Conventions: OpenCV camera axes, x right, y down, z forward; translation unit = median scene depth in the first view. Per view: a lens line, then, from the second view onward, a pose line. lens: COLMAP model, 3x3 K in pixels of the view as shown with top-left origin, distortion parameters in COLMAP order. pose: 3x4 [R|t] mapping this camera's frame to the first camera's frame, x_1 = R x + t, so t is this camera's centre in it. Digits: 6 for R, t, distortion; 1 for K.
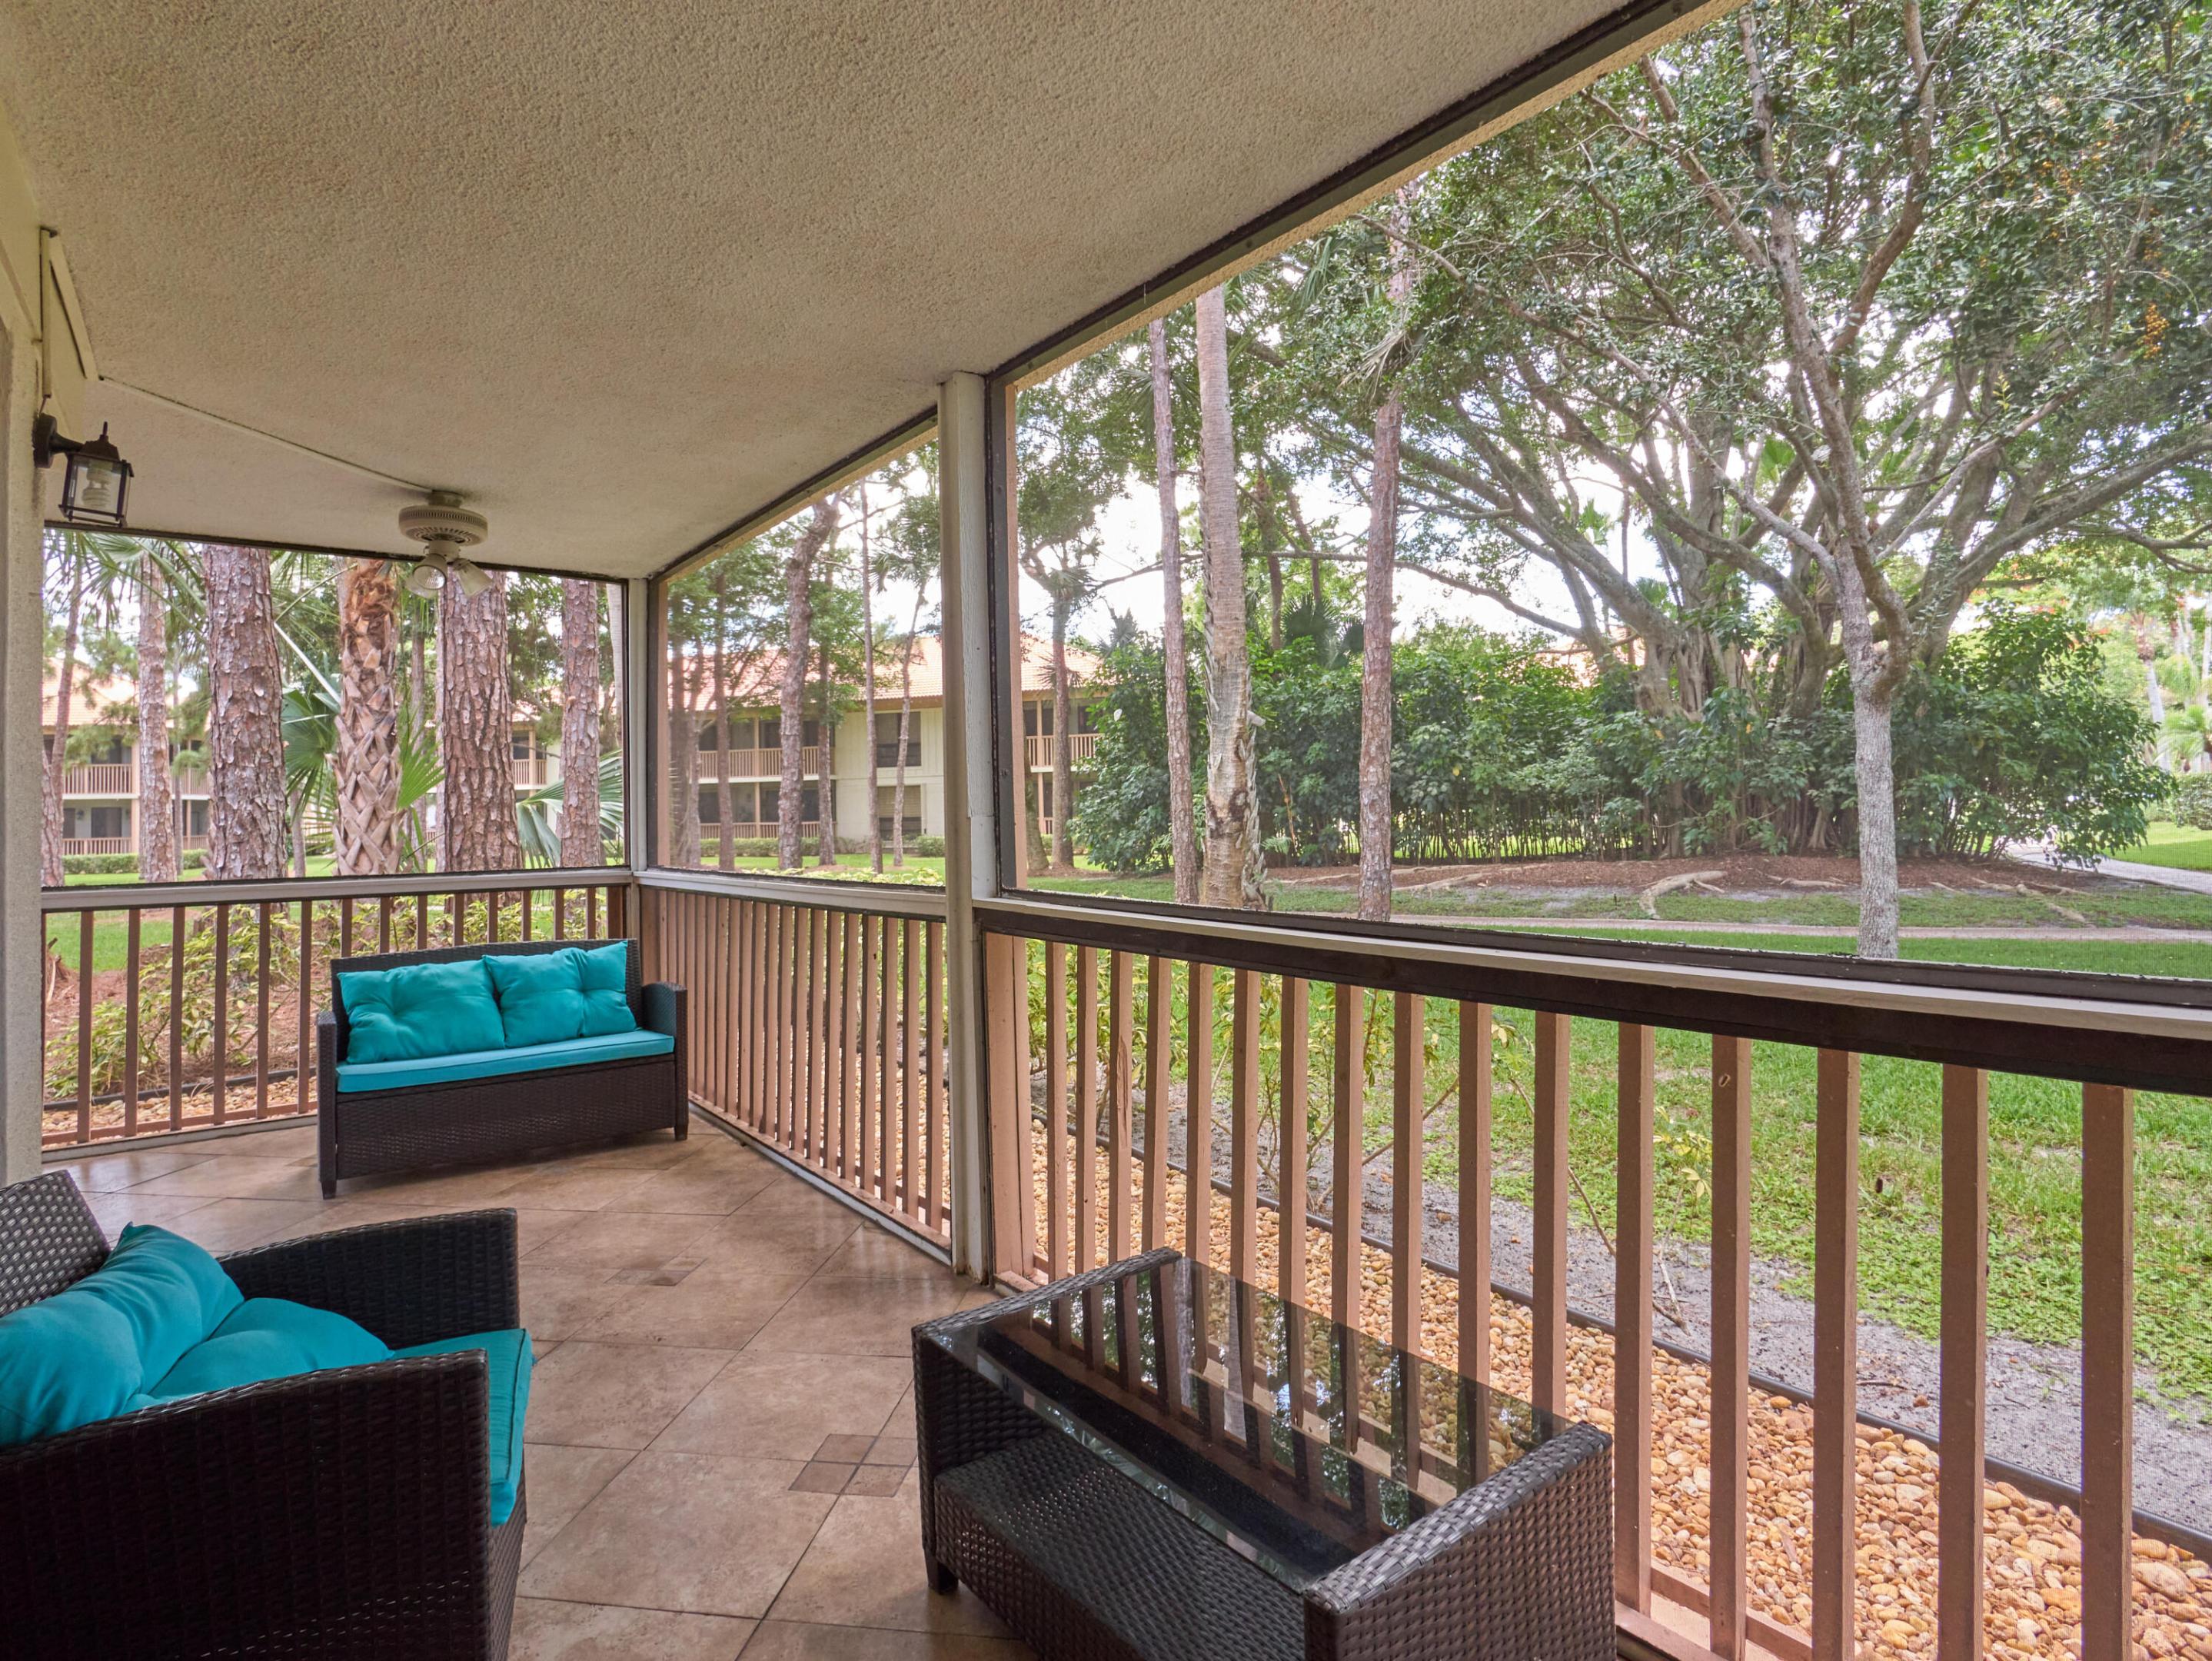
lens RADIAL K [[1180.8, 0, 1106.0], [0, 1180.8, 830.5], [0, 0, 1]] dist [-0.002411, -0.000585]
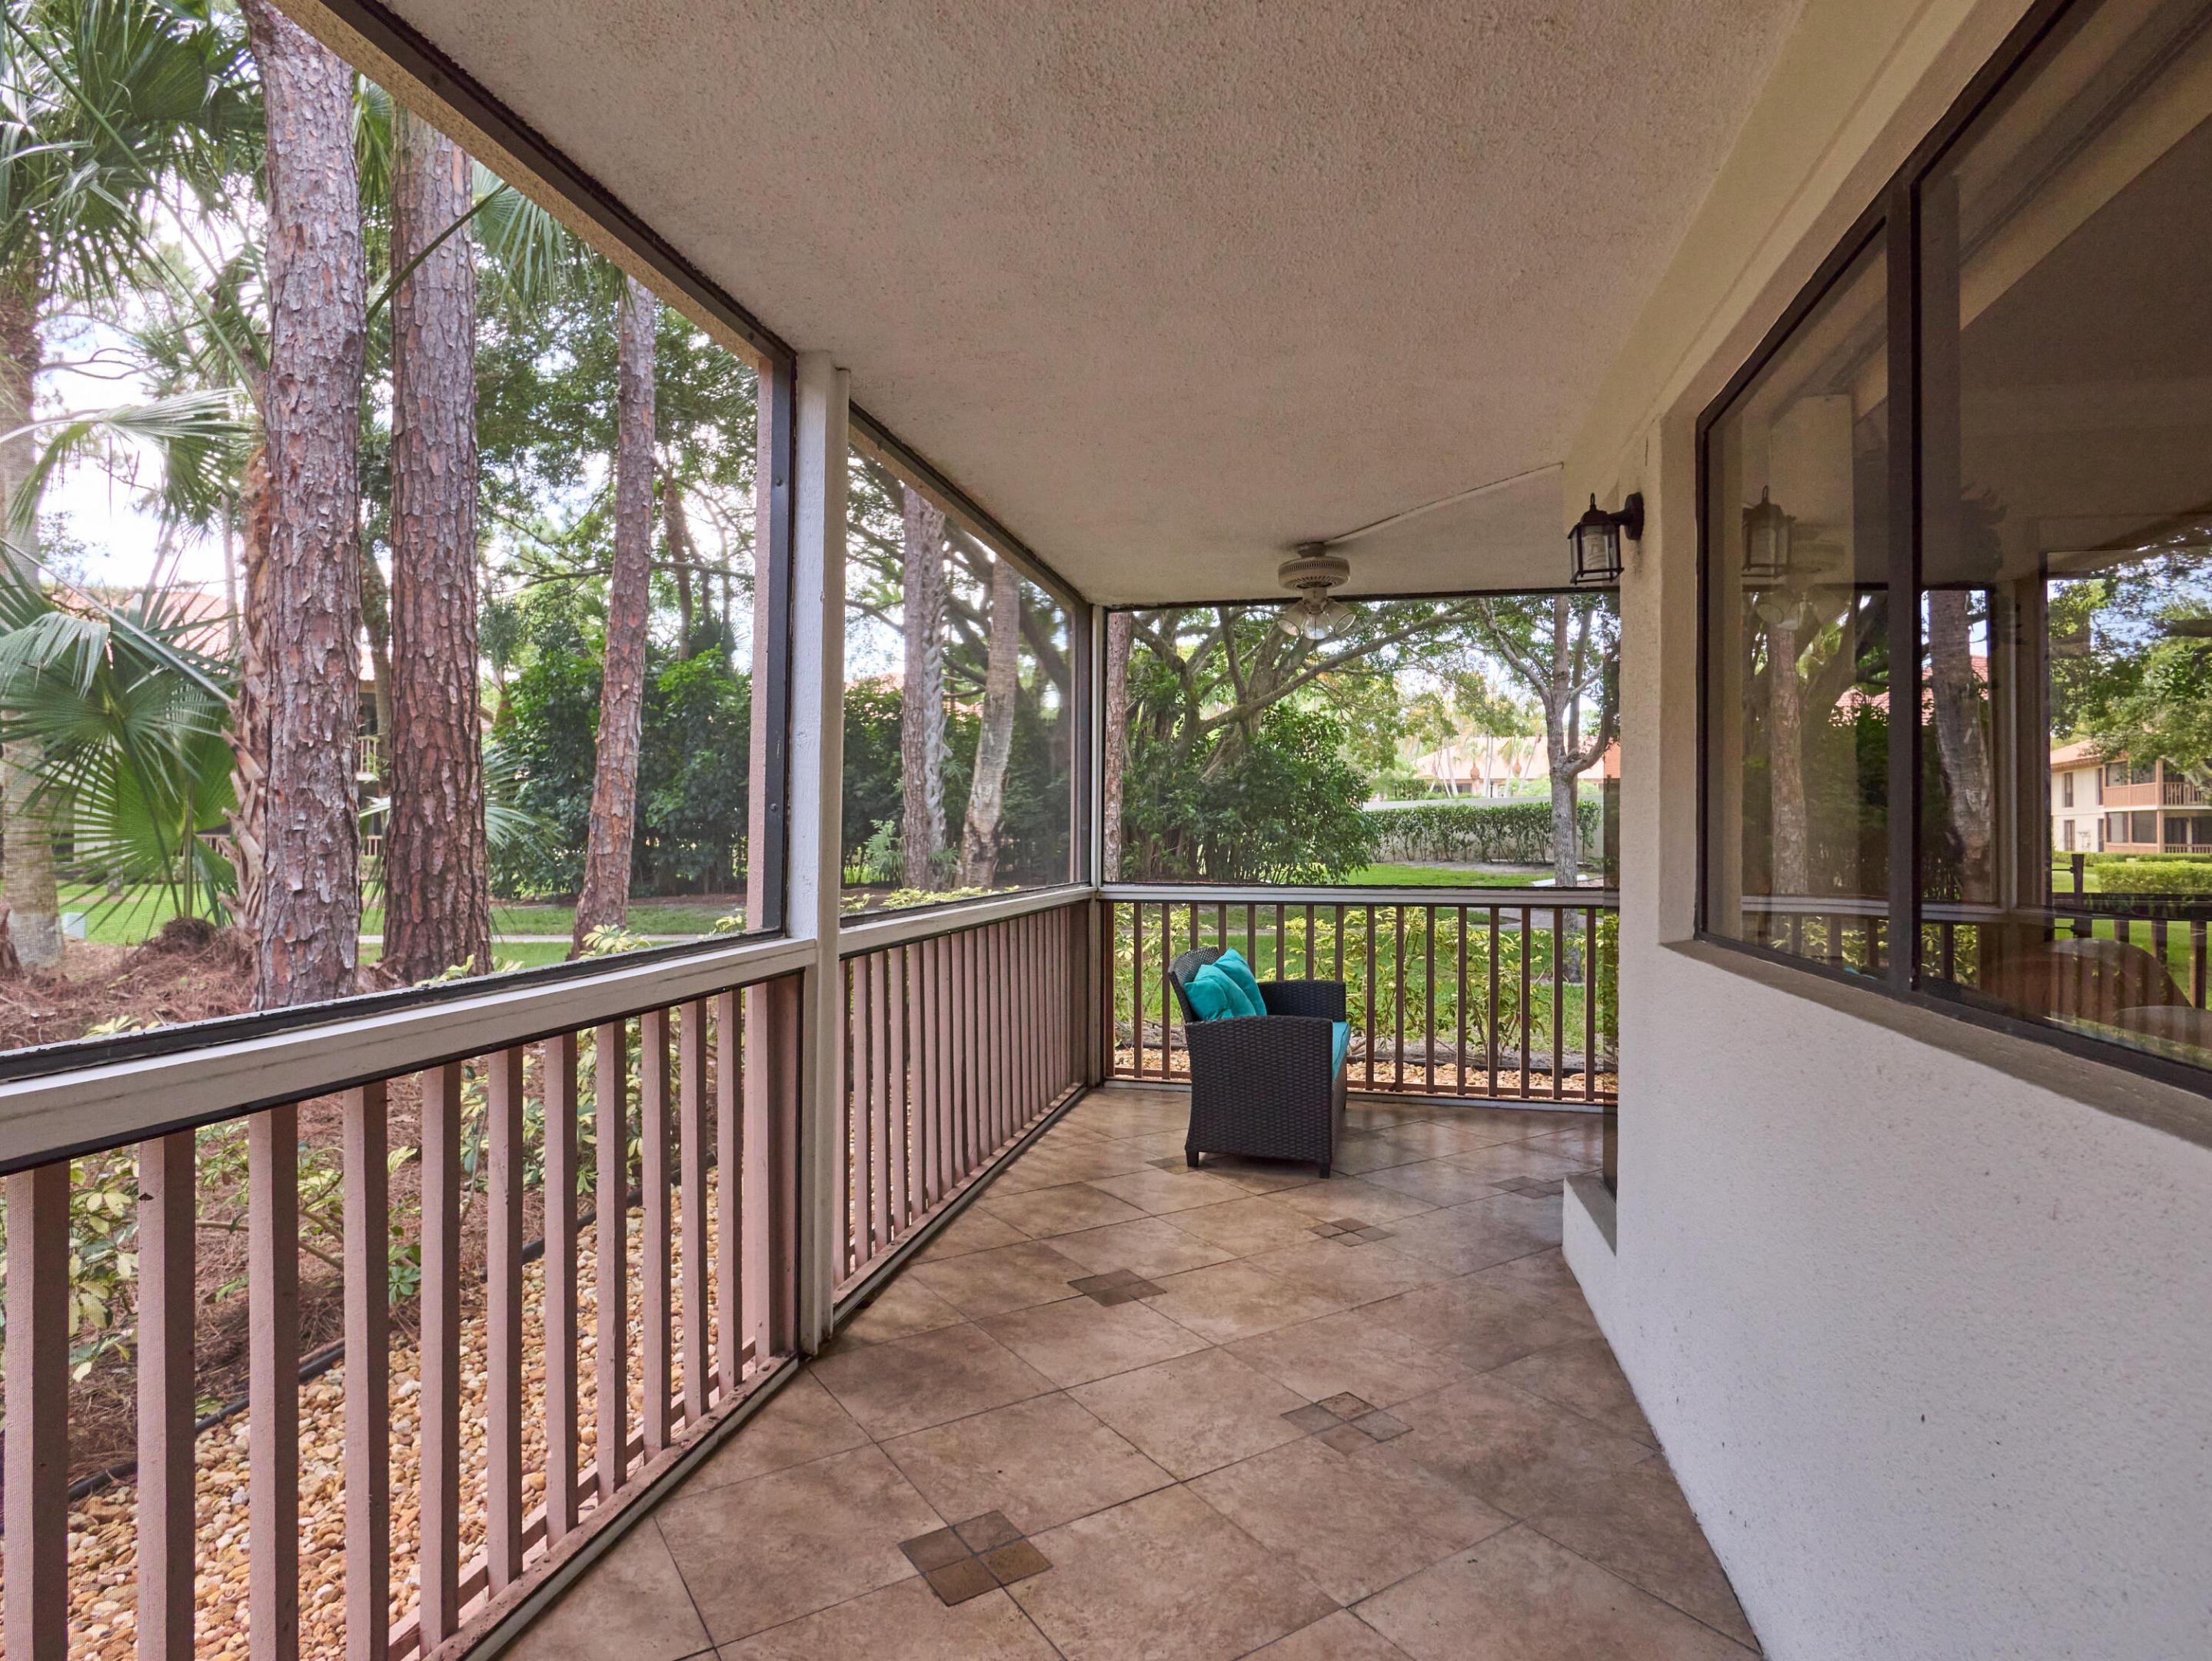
lens RADIAL K [[1180.8, 0, 1106.0], [0, 1180.8, 830.5], [0, 0, 1]] dist [-0.002411, -0.000585]
pose [[0.754839, 0.028466, 0.655292, -0.722540], [-0.014960, 0.999545, -0.026187, 0.006010], [-0.655740, 0.009964, 0.754921, 0.140875]]
